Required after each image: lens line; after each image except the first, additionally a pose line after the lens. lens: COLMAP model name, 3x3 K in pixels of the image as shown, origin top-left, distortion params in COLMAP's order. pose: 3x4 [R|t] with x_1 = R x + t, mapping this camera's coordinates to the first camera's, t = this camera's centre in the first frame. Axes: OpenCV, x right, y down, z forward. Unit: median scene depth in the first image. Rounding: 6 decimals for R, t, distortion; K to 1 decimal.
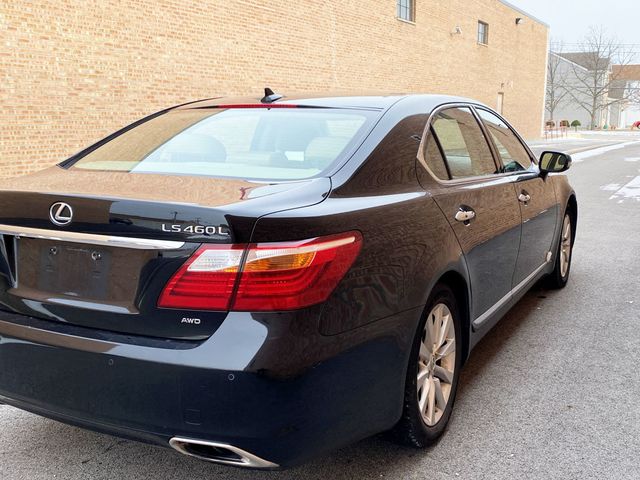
lens RADIAL K [[728.9, 0, 320.0], [0, 728.9, 240.0], [0, 0, 1]] dist [0.119247, -0.281631]
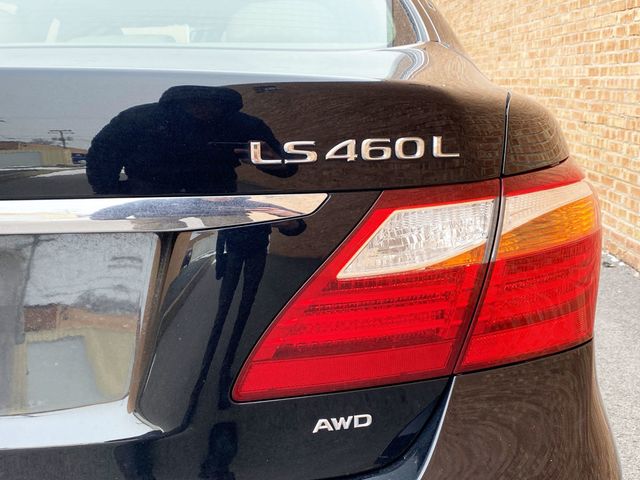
lens RADIAL K [[728.9, 0, 320.0], [0, 728.9, 240.0], [0, 0, 1]] dist [0.119247, -0.281631]
pose [[0.889127, -0.102645, 0.446001, -0.337930], [0.111730, 0.993721, 0.005961, 0.021995], [-0.443813, 0.044532, 0.895012, 0.708572]]
